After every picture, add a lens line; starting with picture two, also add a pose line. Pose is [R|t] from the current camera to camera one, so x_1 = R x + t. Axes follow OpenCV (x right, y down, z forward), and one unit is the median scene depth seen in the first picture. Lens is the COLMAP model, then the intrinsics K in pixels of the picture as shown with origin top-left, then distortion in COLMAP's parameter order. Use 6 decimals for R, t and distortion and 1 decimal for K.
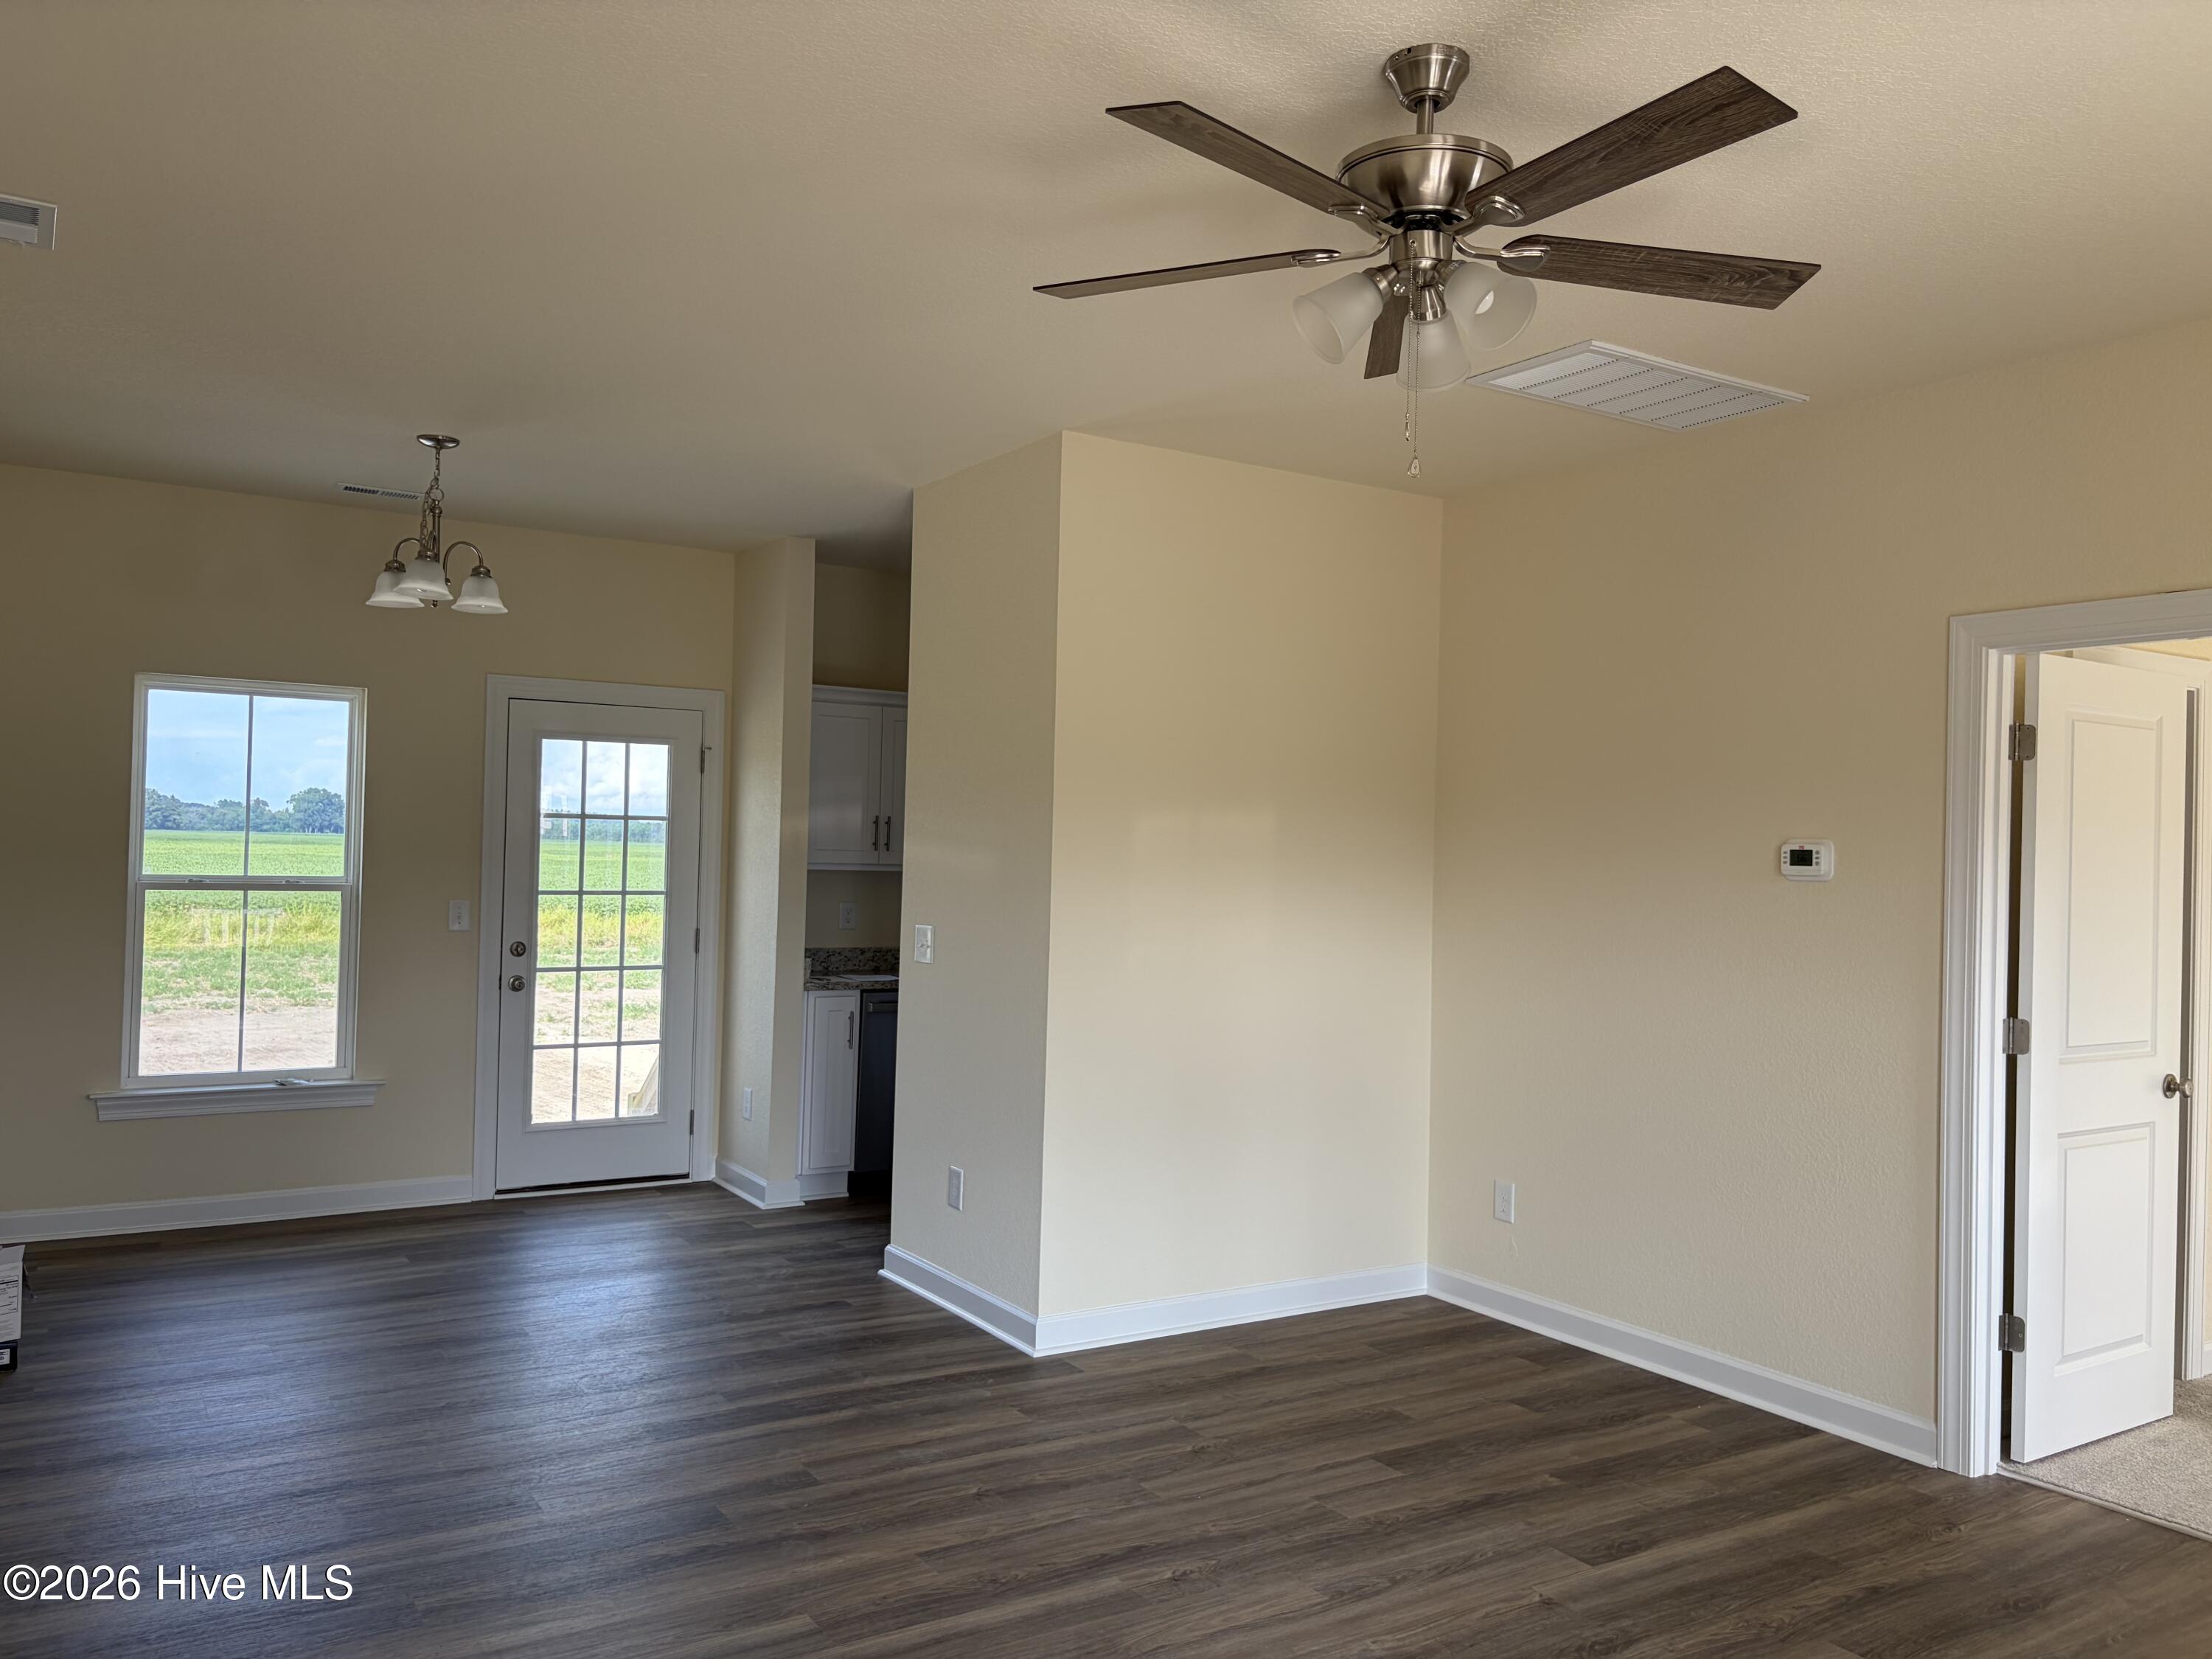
lens RADIAL K [[1700.5, 0, 1143.9], [0, 1700.5, 824.1], [0, 0, 1]] dist [0.009356, 0.008523]
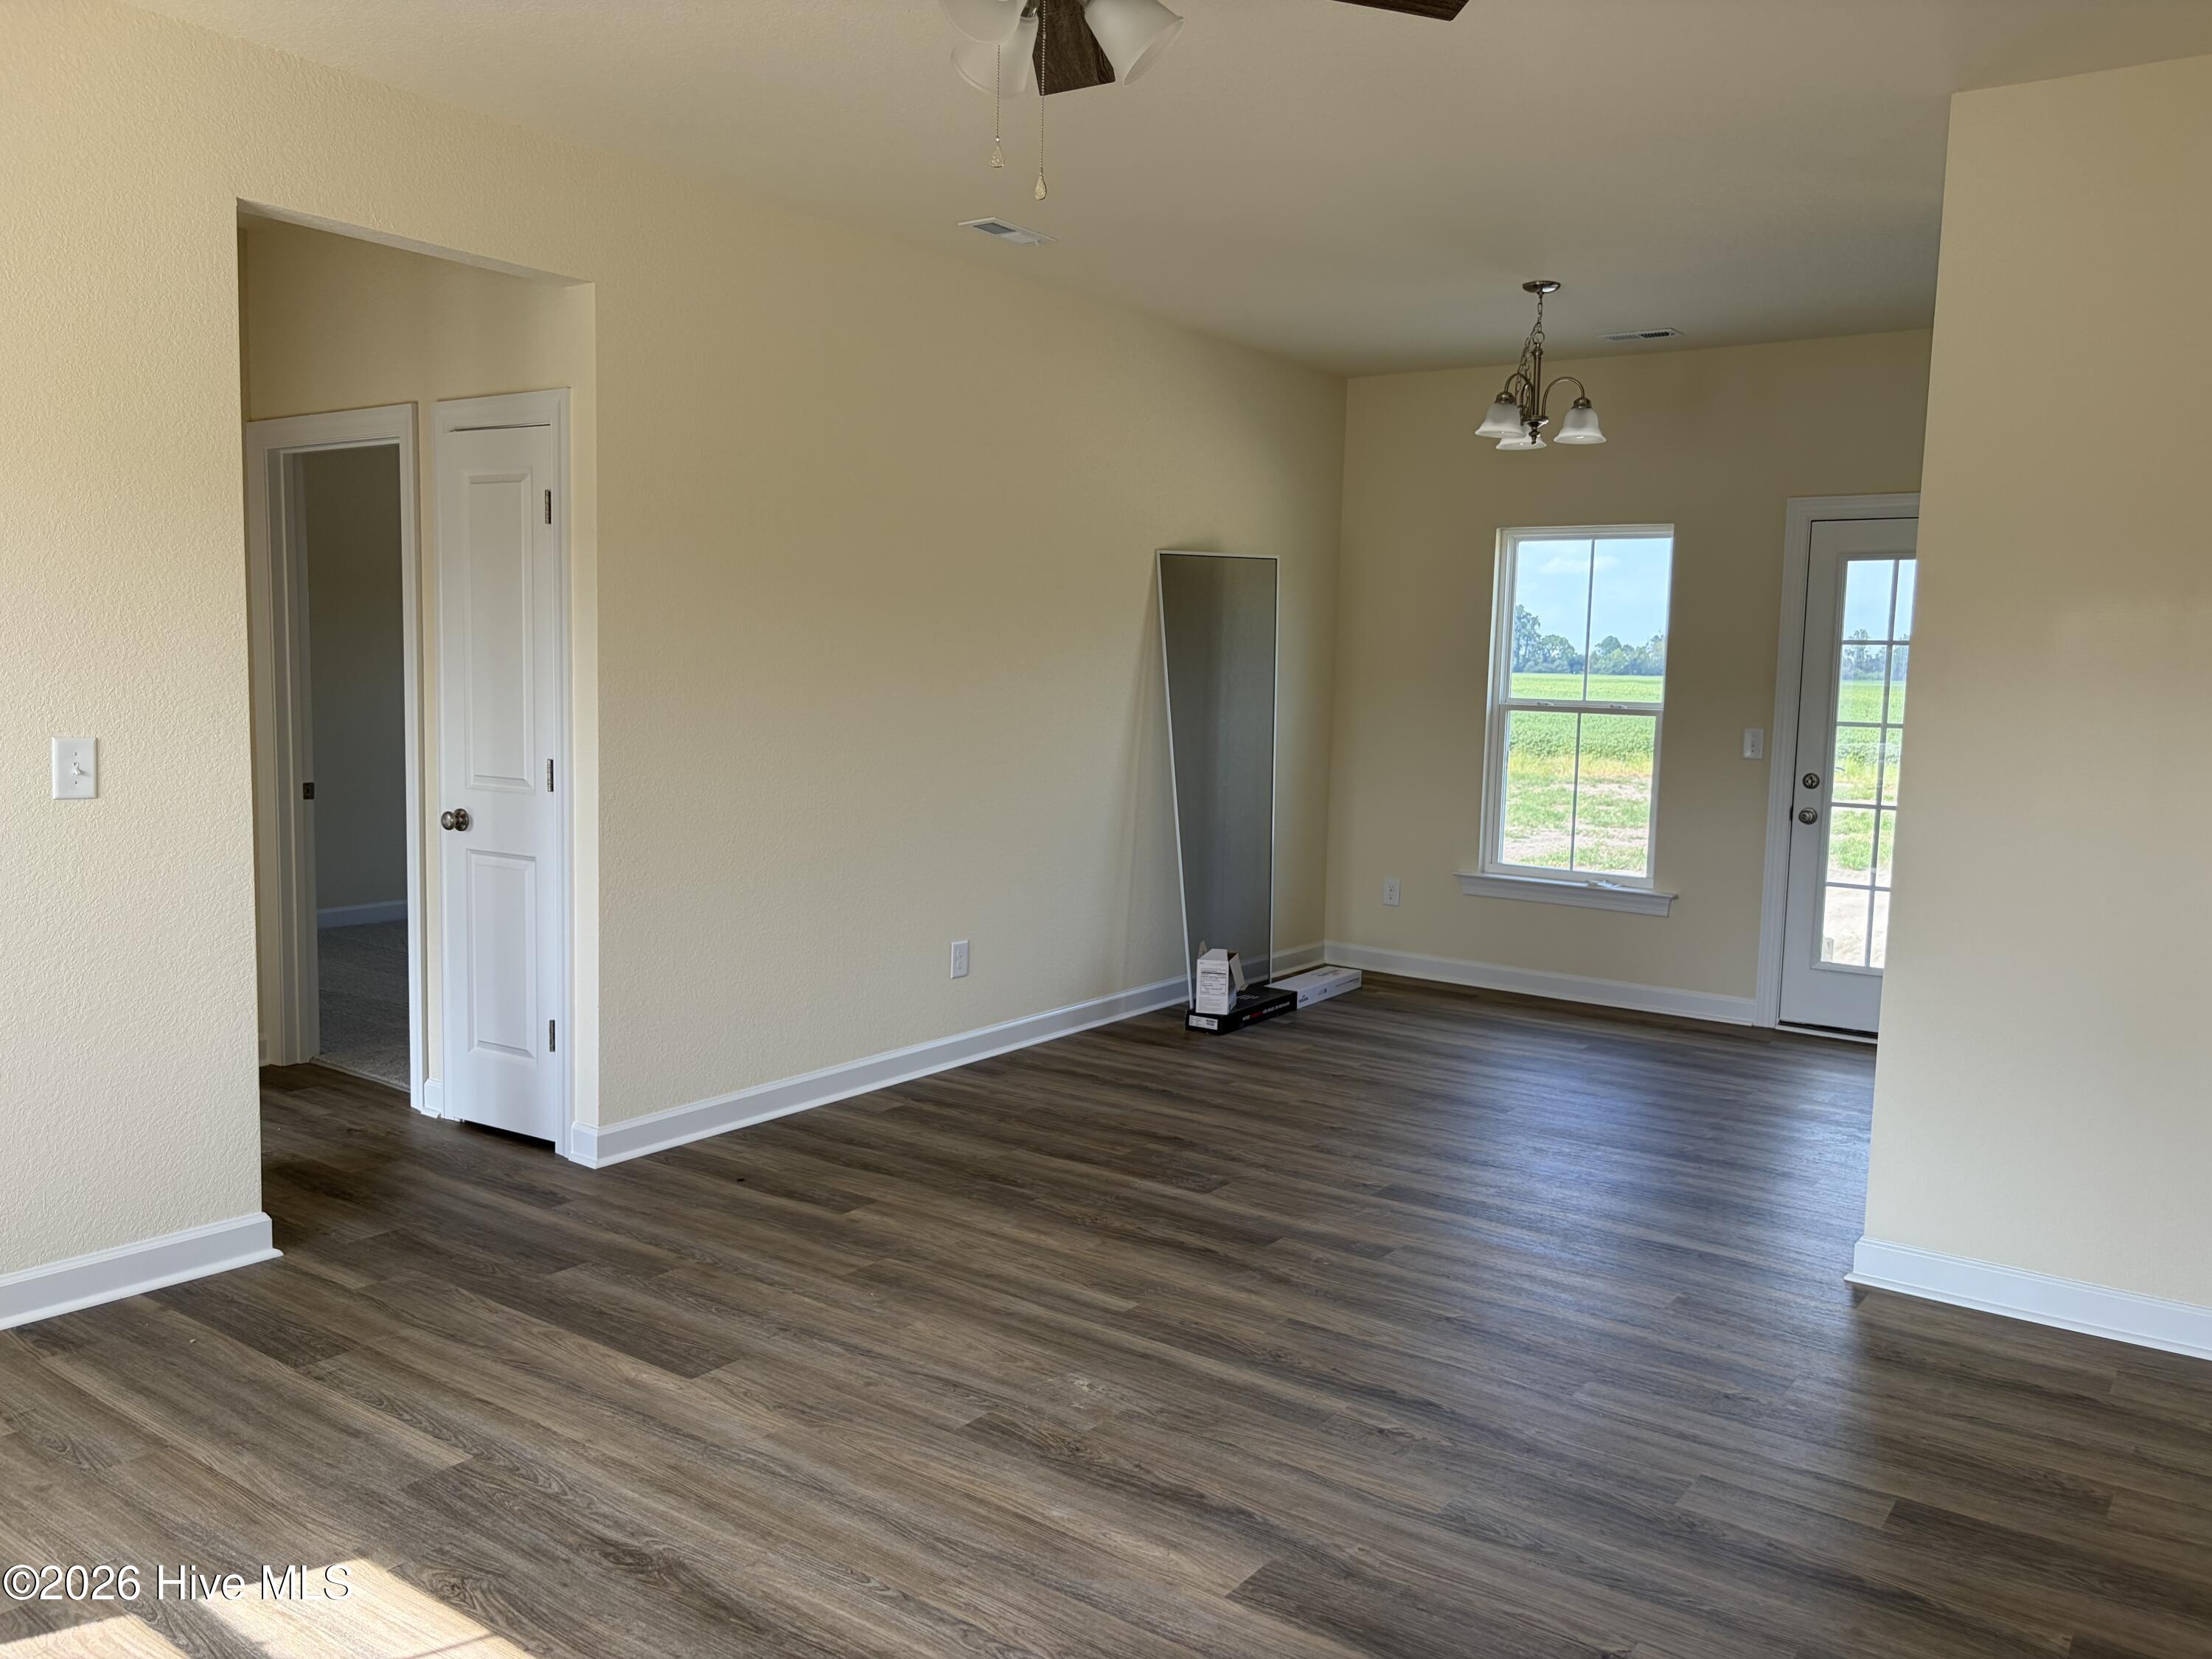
lens RADIAL K [[1710.2, 0, 1082.0], [0, 1710.2, 831.9], [0, 0, 1]] dist [0.000509, -0.001512]
pose [[0.349586, 0.079948, -0.933487, 0.595480], [-0.002901, 0.996440, 0.084253, 0.031291], [0.936900, -0.026745, 0.348574, 0.396527]]
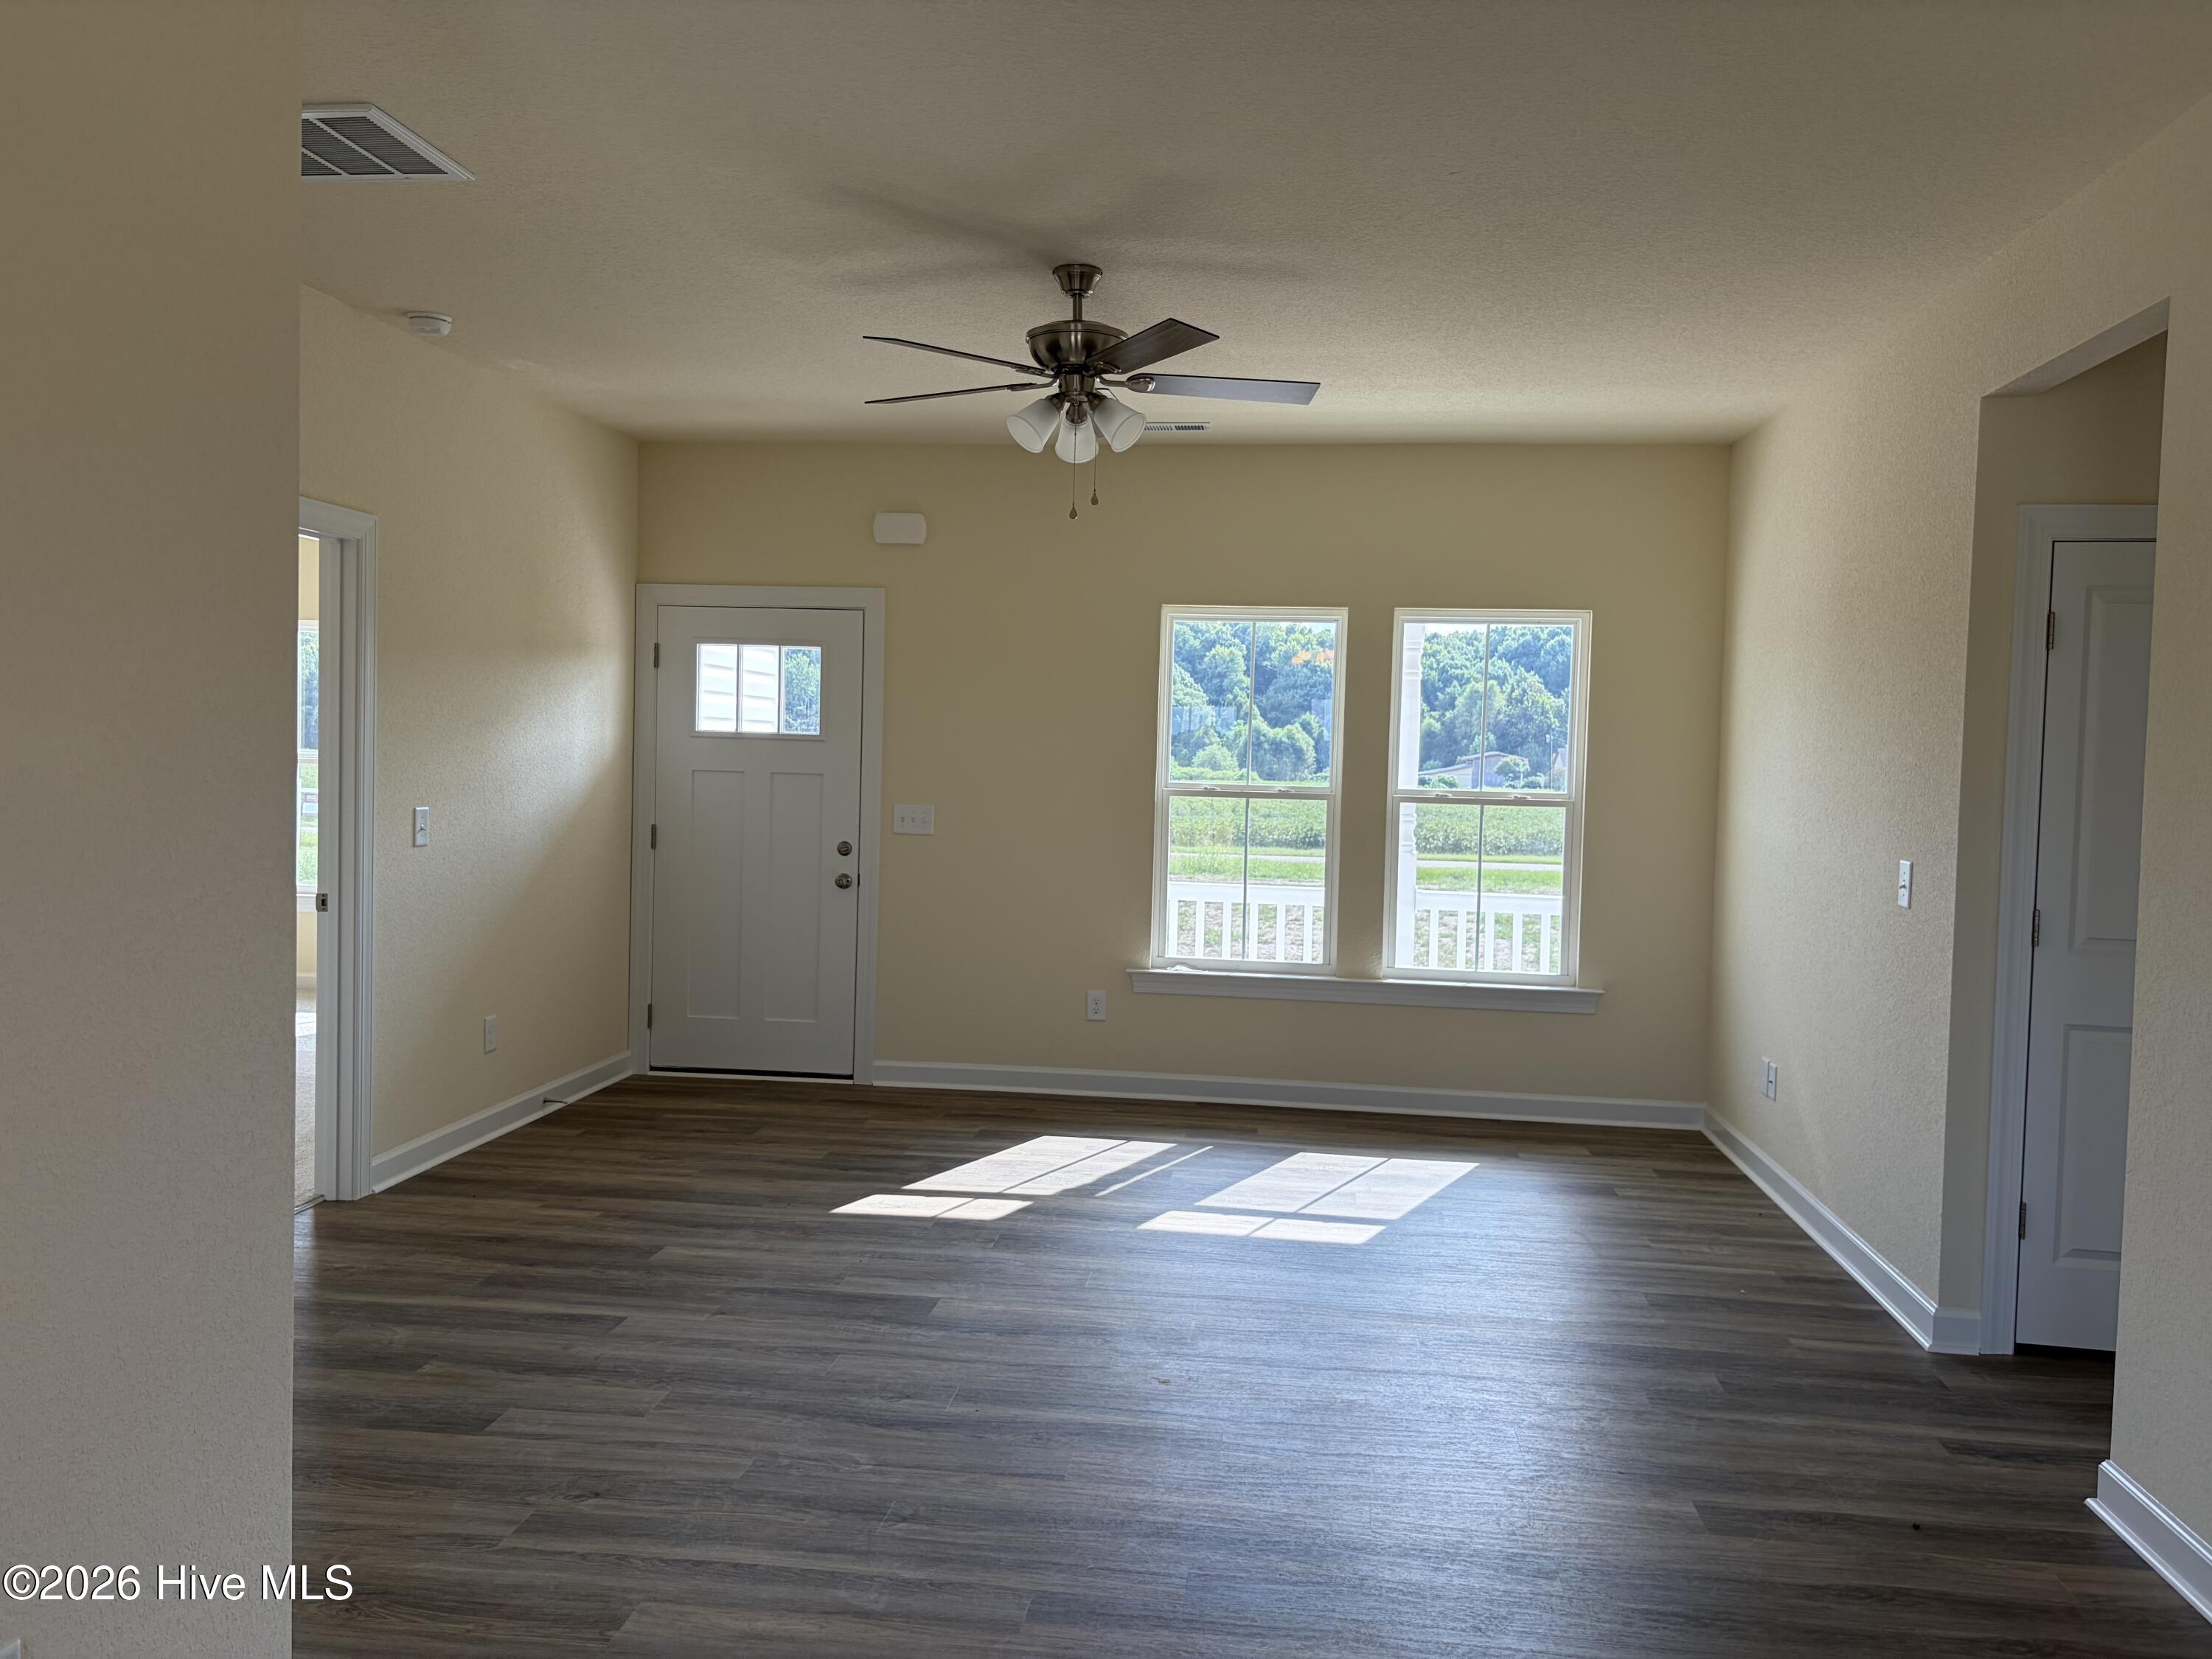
lens RADIAL K [[1710.2, 0, 1082.0], [0, 1710.2, 831.9], [0, 0, 1]] dist [0.000509, -0.001512]
pose [[-0.754639, -0.074695, 0.651874, -0.560924], [-0.053606, 0.997197, 0.052206, 0.014176], [-0.653946, 0.004453, -0.756528, 1.304822]]
